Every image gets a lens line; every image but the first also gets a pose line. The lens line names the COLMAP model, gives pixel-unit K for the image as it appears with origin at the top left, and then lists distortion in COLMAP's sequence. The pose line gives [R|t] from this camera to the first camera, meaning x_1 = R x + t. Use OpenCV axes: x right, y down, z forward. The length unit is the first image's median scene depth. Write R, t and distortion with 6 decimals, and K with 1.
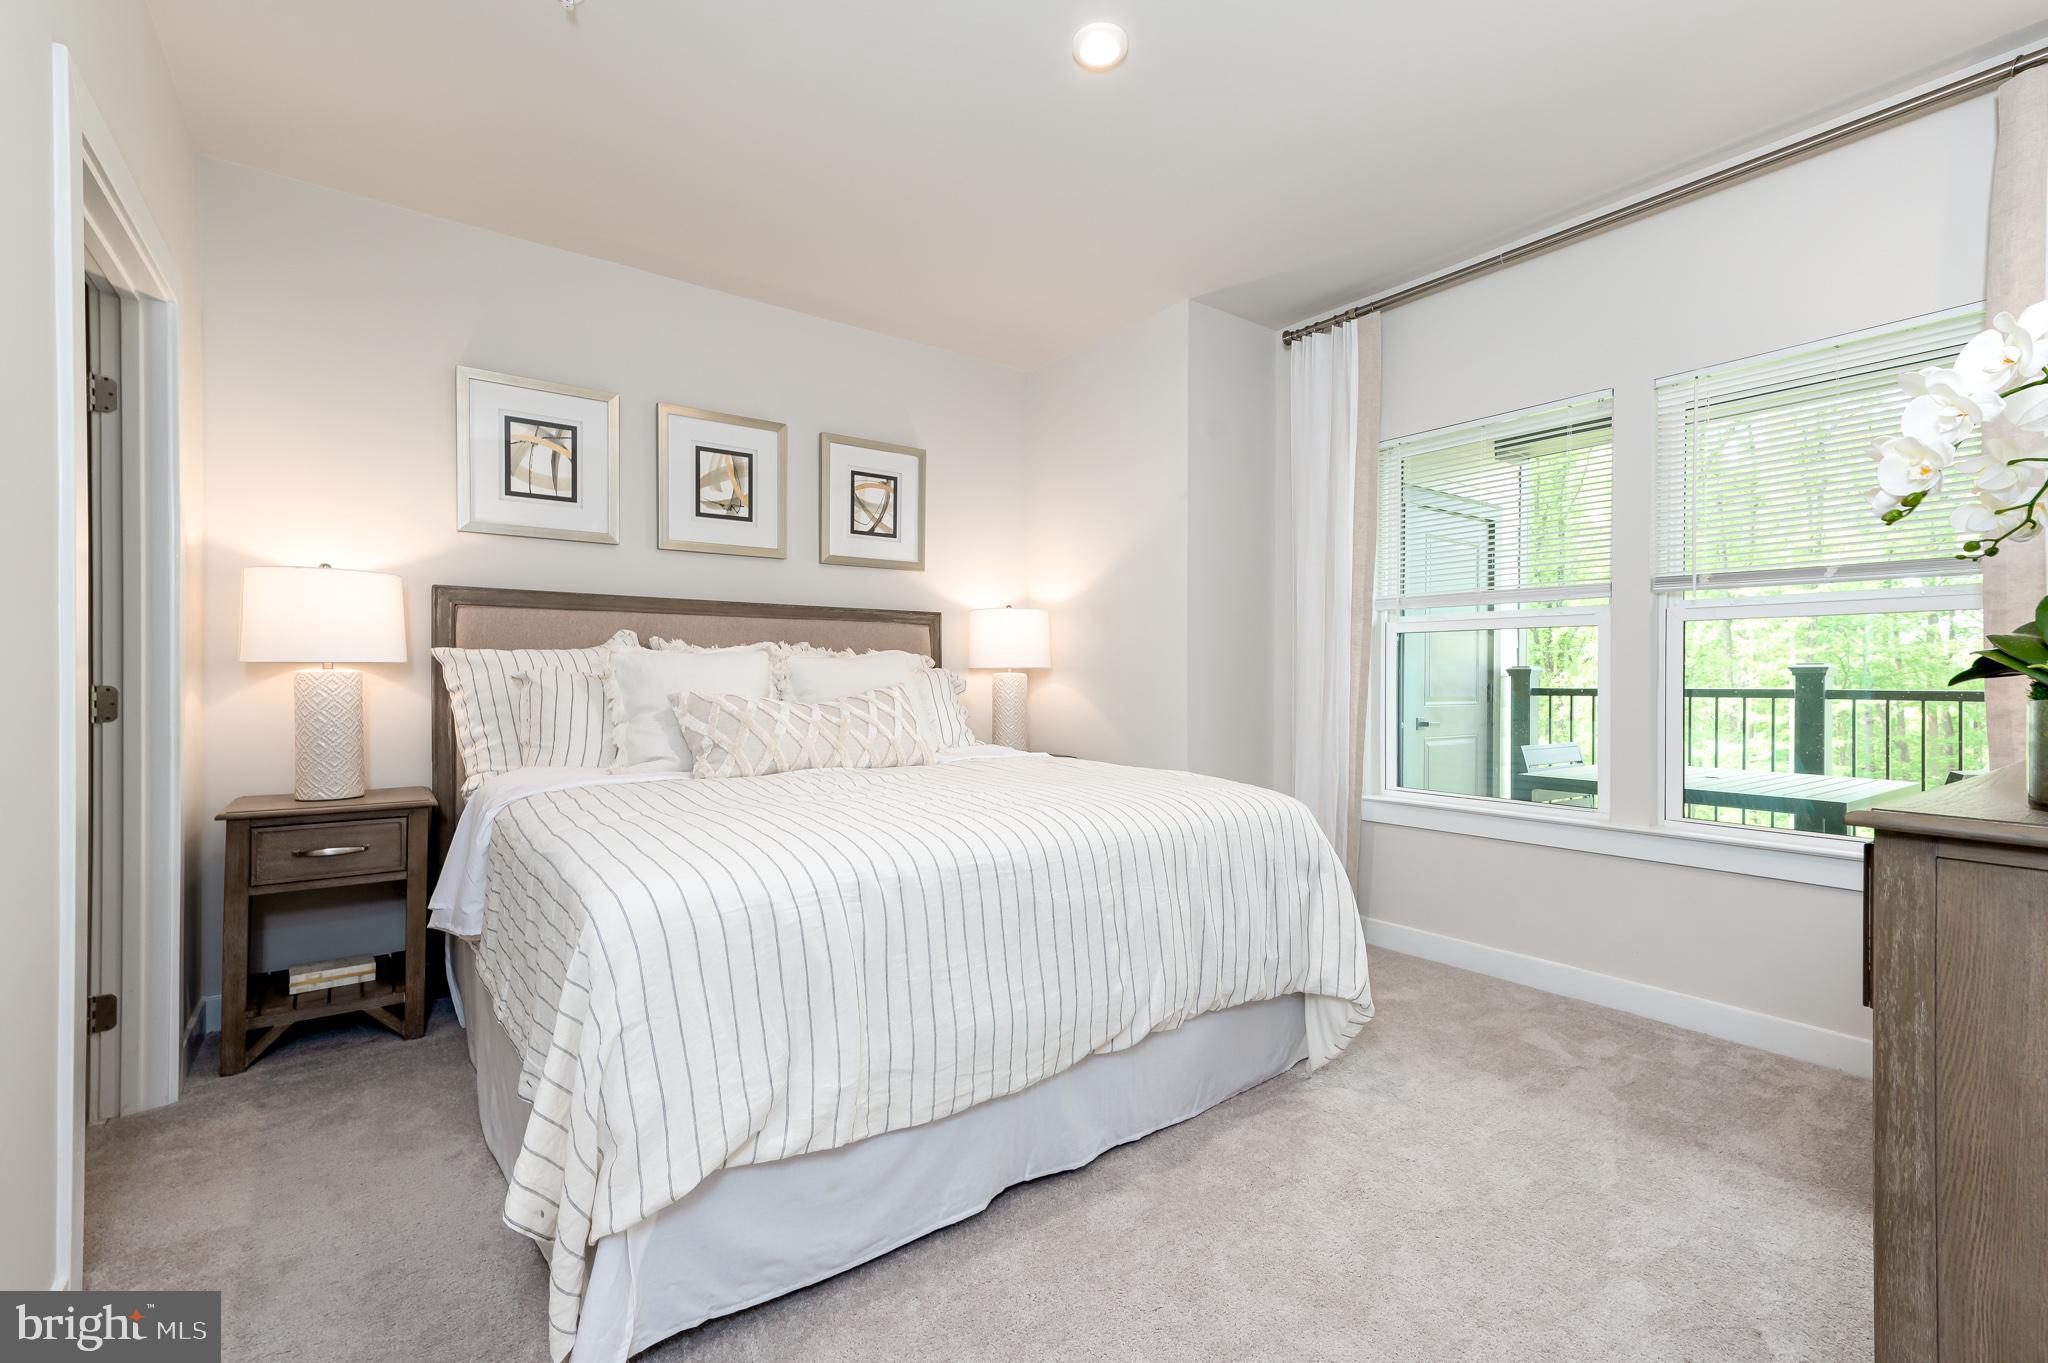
lens RADIAL K [[883.2, 0, 1023.0], [0, 883.2, 674.2], [0, 0, 1]] dist [-0.000962, -0.000171]
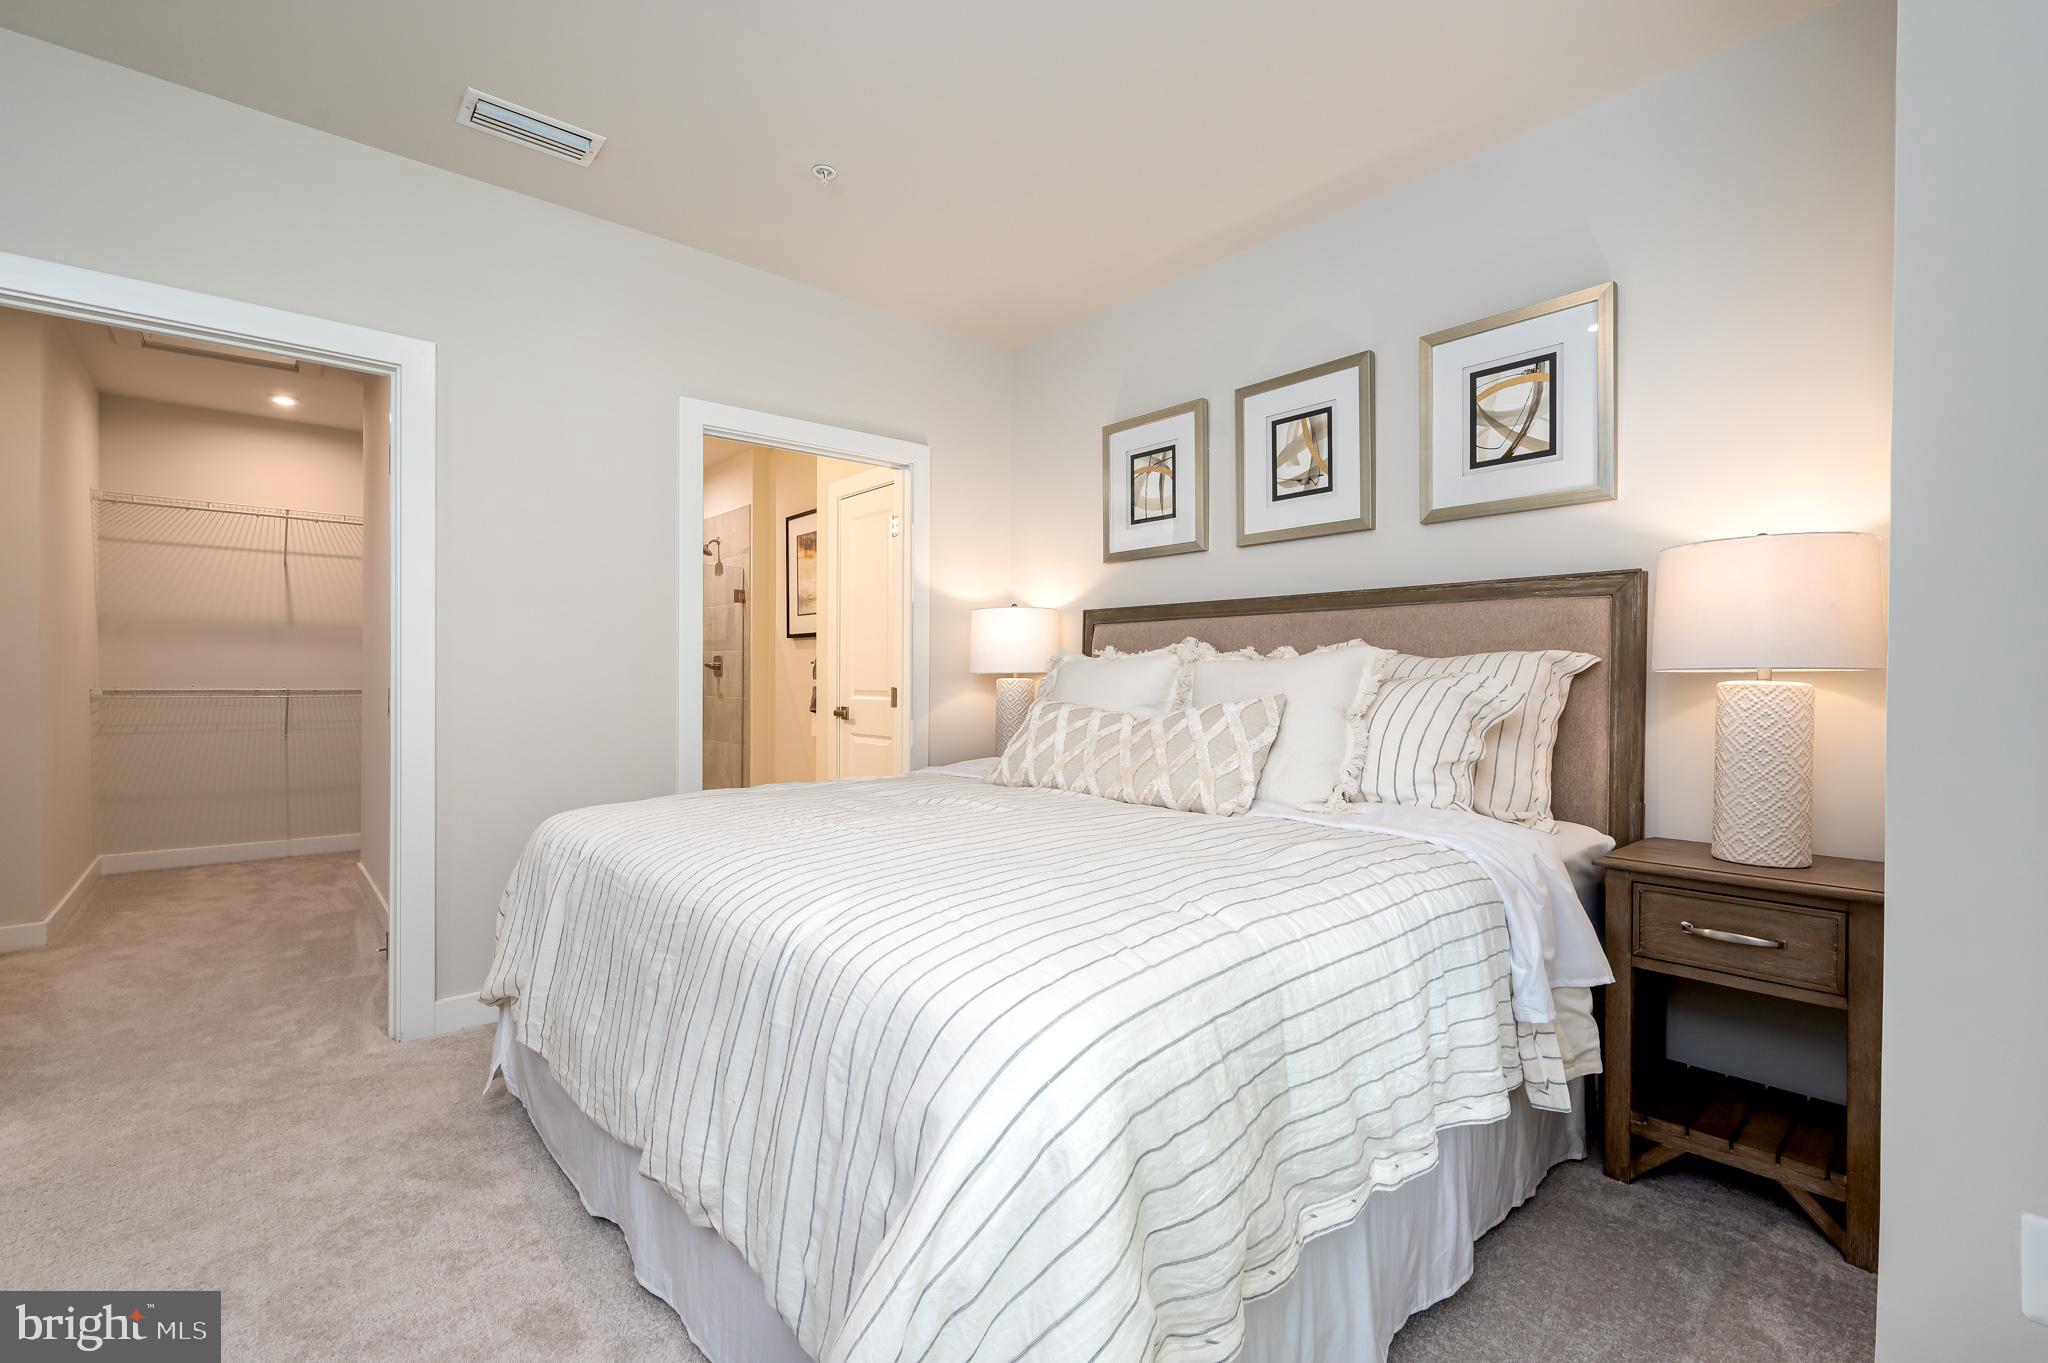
lens RADIAL K [[883.2, 0, 1020.8], [0, 883.2, 680.7], [0, 0, 1]] dist [-0.000962, -0.000171]
pose [[0.077217, 0.001349, -0.997013, 0.470985], [-0.004123, 0.999991, 0.001034, -0.000726], [0.997006, 0.004030, 0.077222, 0.662326]]
